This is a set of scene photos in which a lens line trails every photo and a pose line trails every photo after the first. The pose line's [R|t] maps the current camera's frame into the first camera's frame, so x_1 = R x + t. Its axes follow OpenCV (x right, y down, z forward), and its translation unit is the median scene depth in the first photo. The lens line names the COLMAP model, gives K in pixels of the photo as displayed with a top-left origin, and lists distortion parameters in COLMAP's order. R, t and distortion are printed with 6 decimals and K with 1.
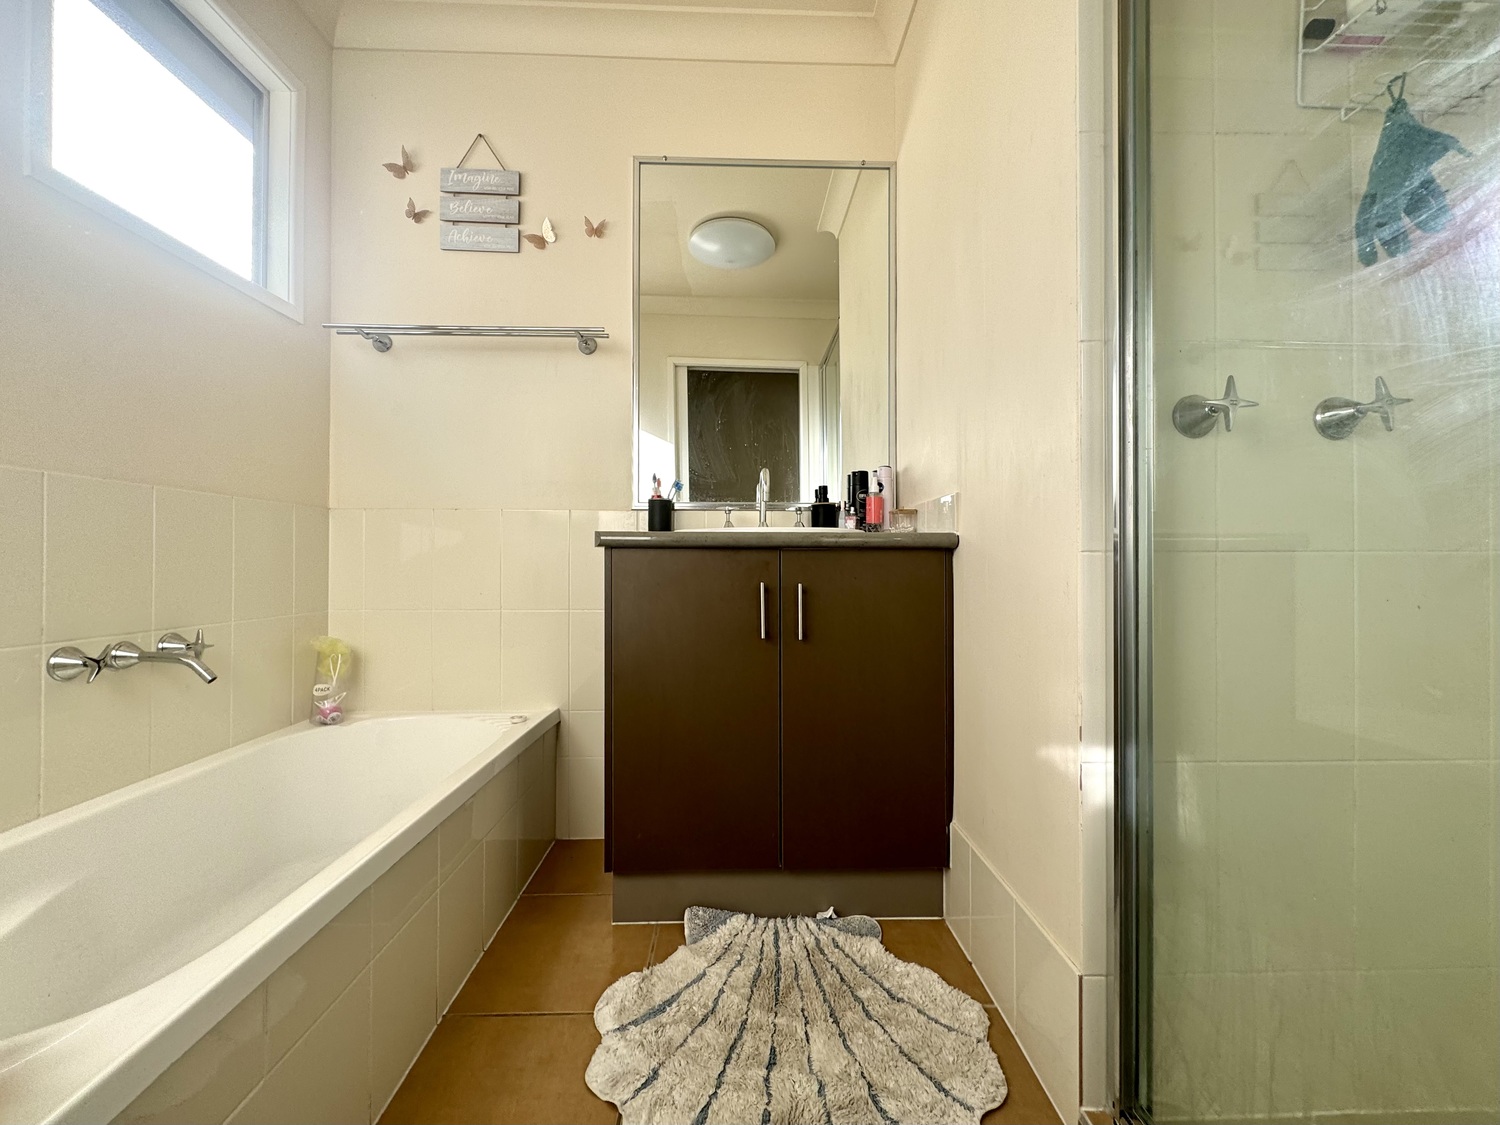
lens RADIAL K [[596.5, 0, 750.0], [0, 596.5, 562.5], [0, 0, 1]] dist [-0.000310, -0.000178]
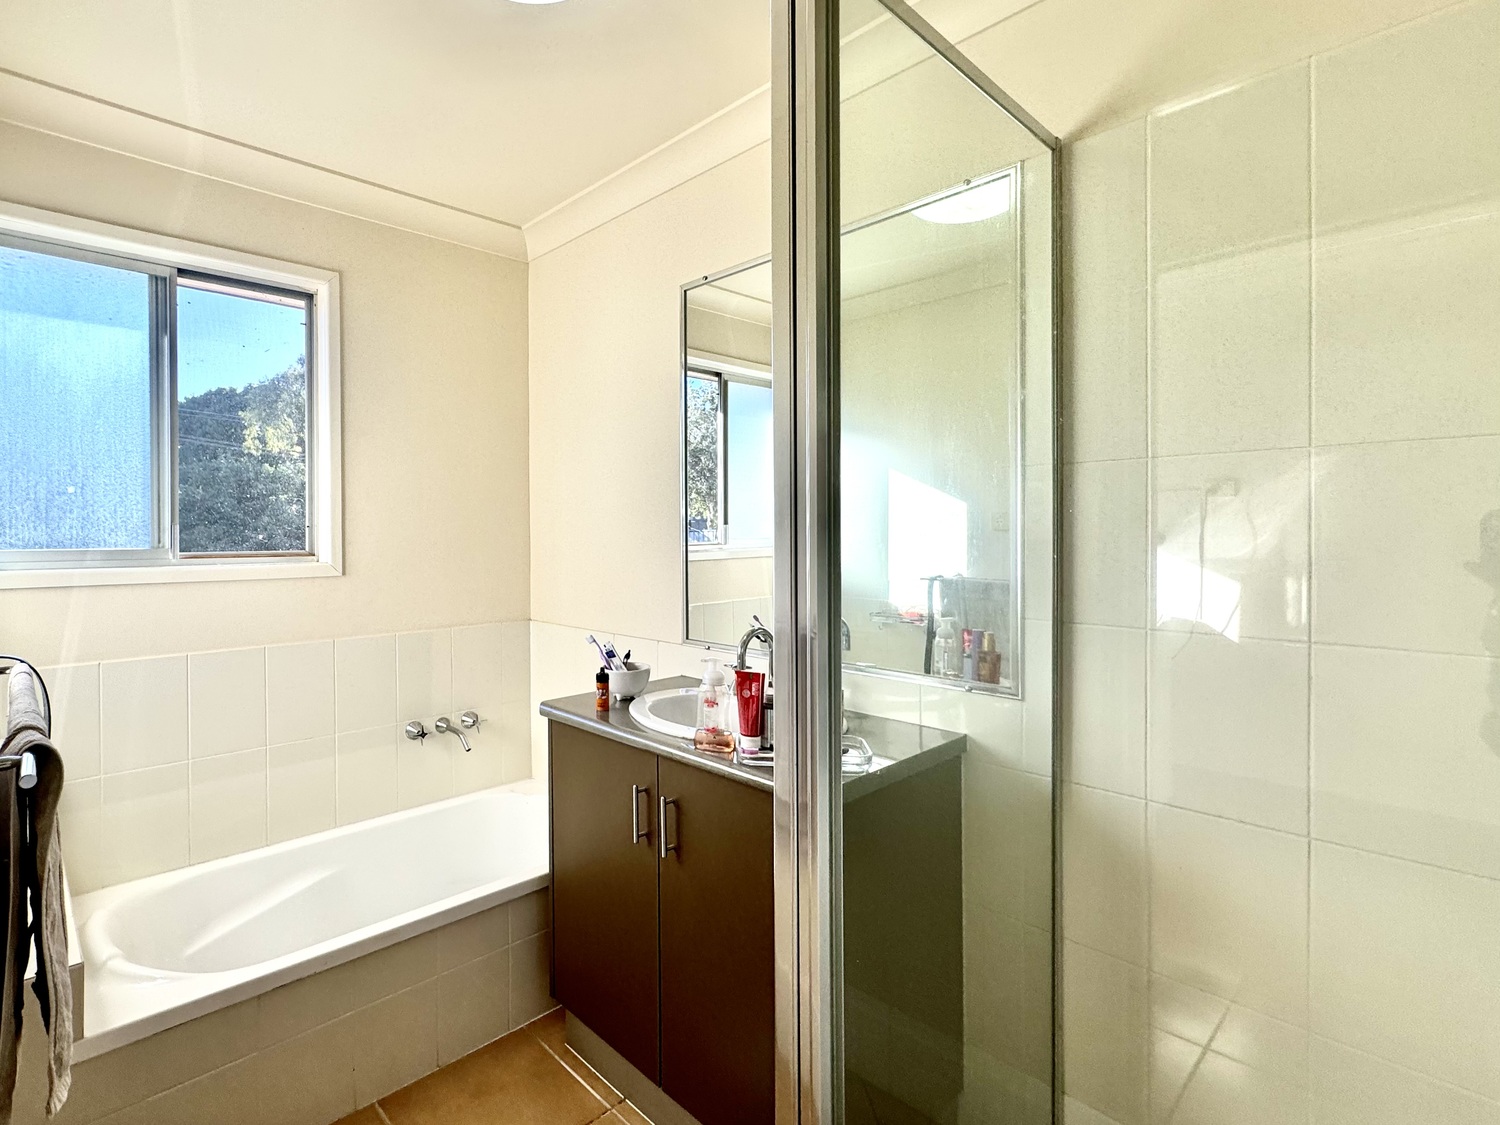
lens RADIAL K [[596.5, 0, 750.0], [0, 596.5, 562.5], [0, 0, 1]] dist [-0.000310, -0.000178]
pose [[0.612036, -0.000208, -0.790830, 0.898834], [0.025624, 0.999480, 0.019567, -0.337343], [0.790415, -0.032240, 0.611723, 0.644523]]
